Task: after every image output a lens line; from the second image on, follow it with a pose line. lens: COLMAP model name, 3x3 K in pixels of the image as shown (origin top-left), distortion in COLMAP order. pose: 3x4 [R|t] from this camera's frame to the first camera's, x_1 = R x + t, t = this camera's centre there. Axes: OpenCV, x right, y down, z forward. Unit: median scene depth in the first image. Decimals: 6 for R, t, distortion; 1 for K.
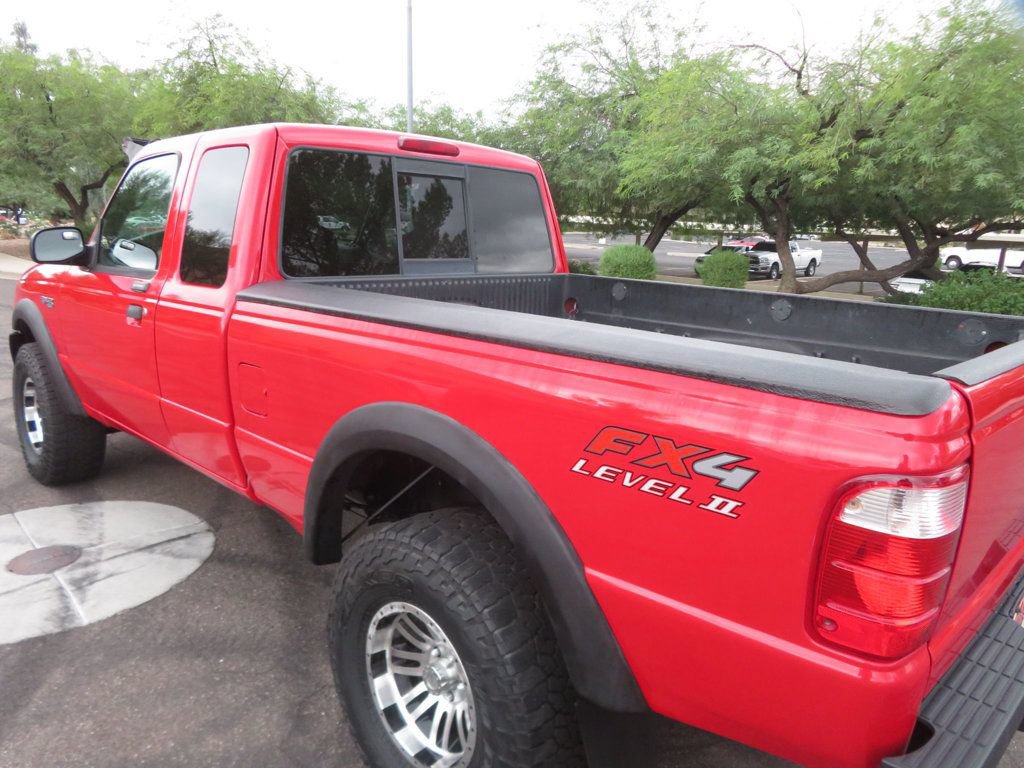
lens RADIAL K [[716.7, 0, 516.4], [0, 716.7, 377.2], [0, 0, 1]] dist [-0.040569, 0.039986]
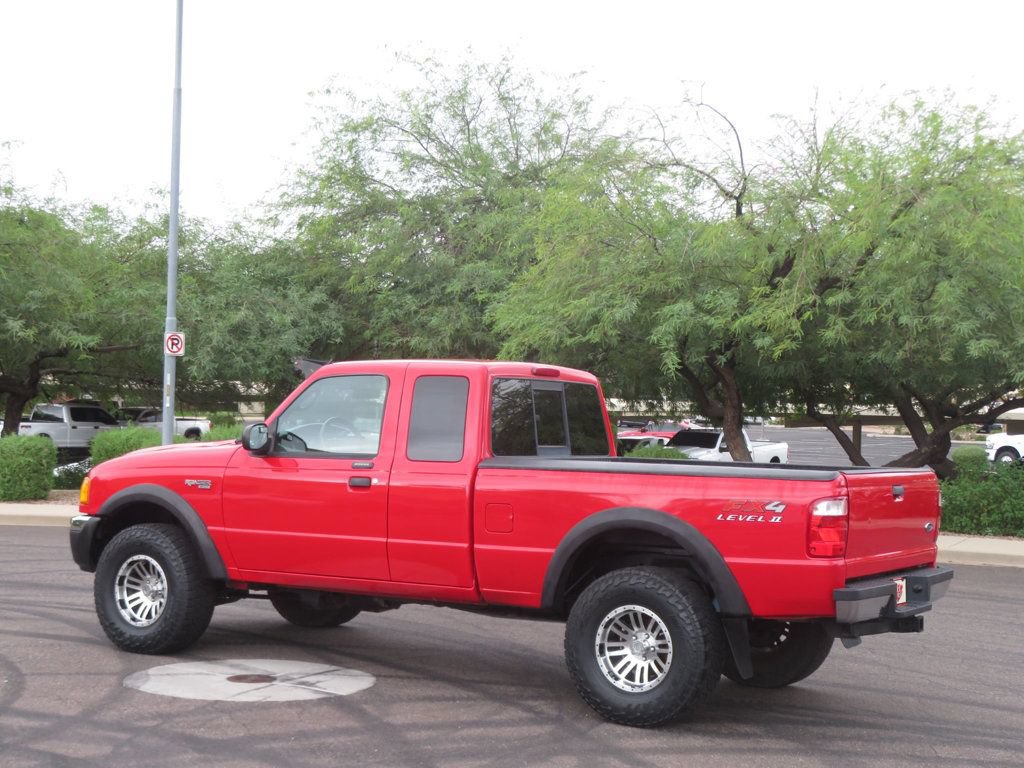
lens RADIAL K [[1529.2, 0, 512.0], [0, 1529.2, 384.0], [0, 0, 1]] dist [0.005991, -0.004005]
pose [[0.975089, -0.008070, 0.221668, -0.178943], [0.056380, 0.975534, -0.212496, 0.075655], [-0.214530, 0.219700, 0.951688, -0.403768]]
